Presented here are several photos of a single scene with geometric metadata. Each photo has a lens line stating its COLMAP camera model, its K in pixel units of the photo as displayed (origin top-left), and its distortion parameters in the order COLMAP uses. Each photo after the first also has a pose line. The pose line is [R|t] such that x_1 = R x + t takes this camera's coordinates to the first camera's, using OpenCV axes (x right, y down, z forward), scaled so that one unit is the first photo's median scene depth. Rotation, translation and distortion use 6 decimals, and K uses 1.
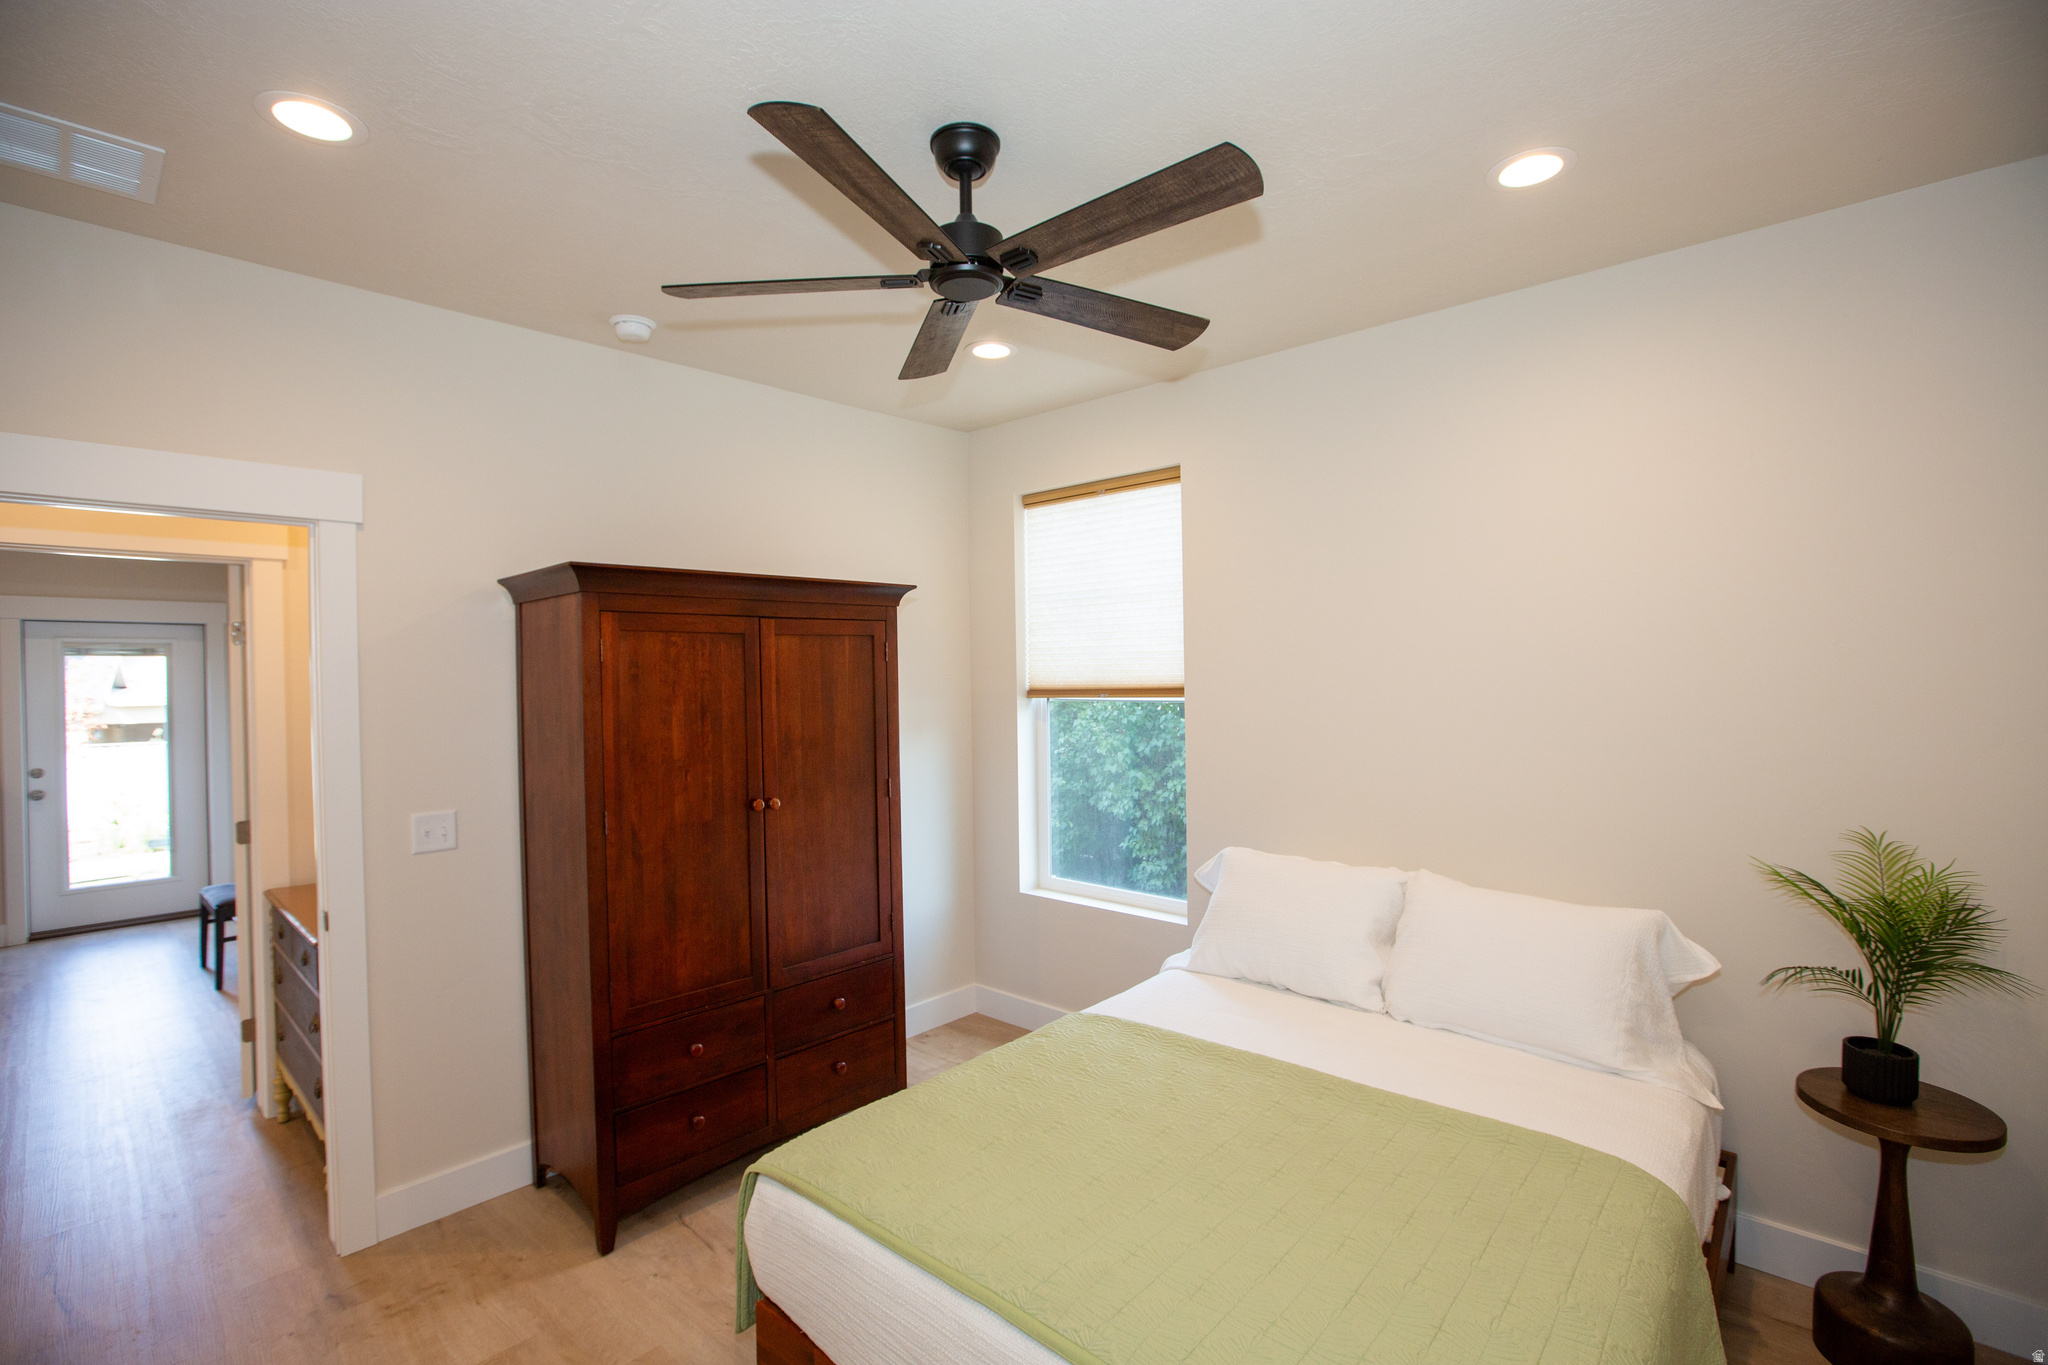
lens RADIAL K [[940.1, 0, 1013.0], [0, 940.1, 680.4], [0, 0, 1]] dist [-0.057002, 0.023010]
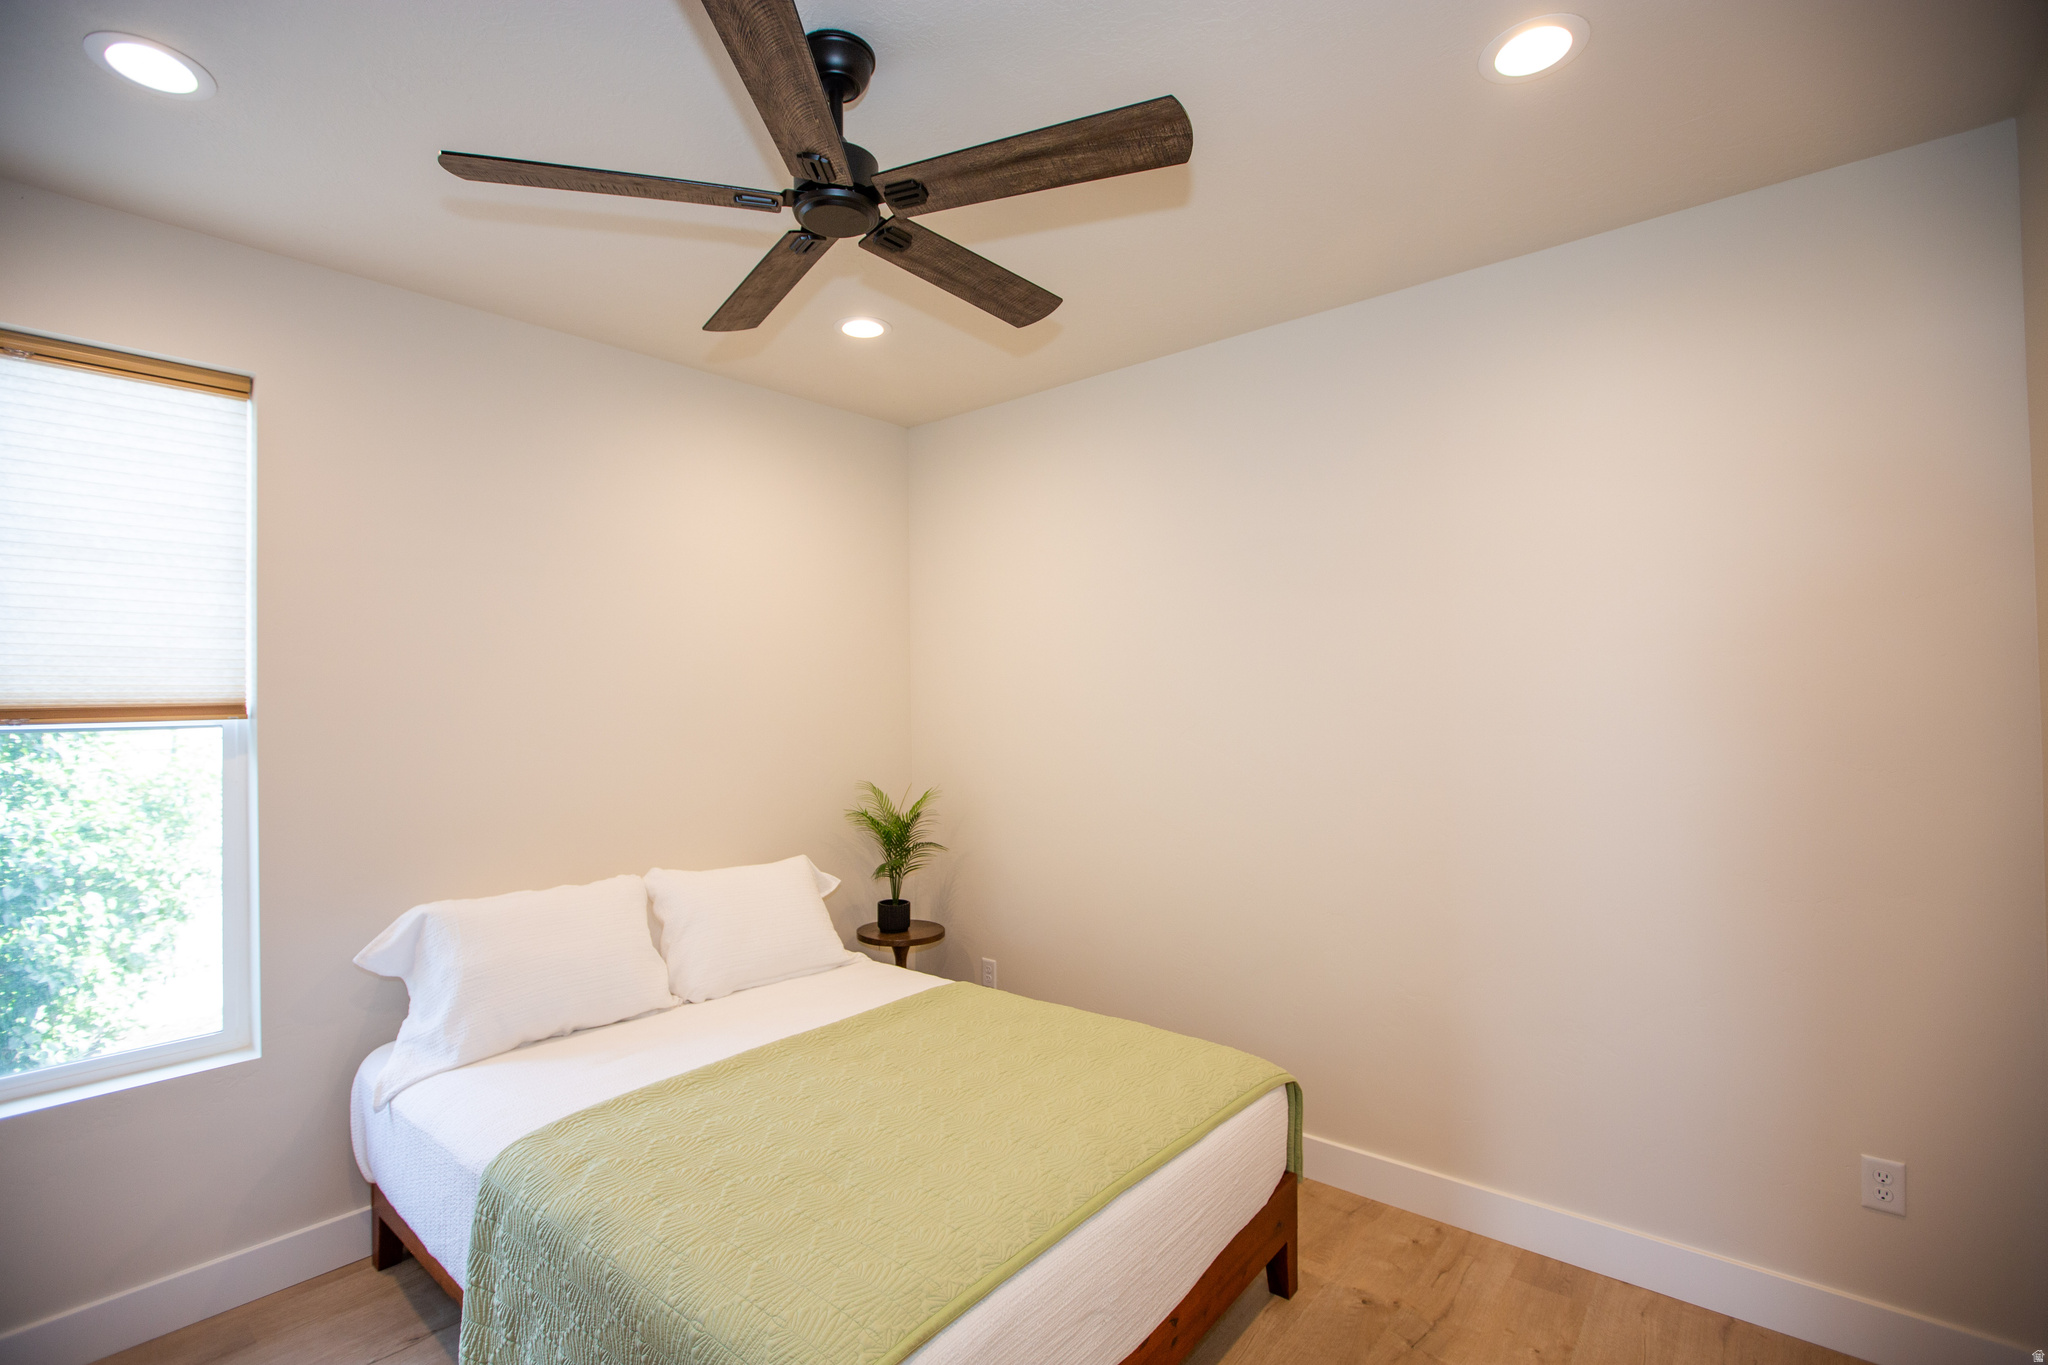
lens RADIAL K [[940.1, 0, 1013.0], [0, 940.1, 680.4], [0, 0, 1]] dist [-0.057002, 0.023010]
pose [[-0.057610, 0.043547, 0.997389, -0.849688], [0.024462, 0.998810, -0.042196, 0.054059], [-0.998039, 0.021968, -0.058606, 0.830375]]
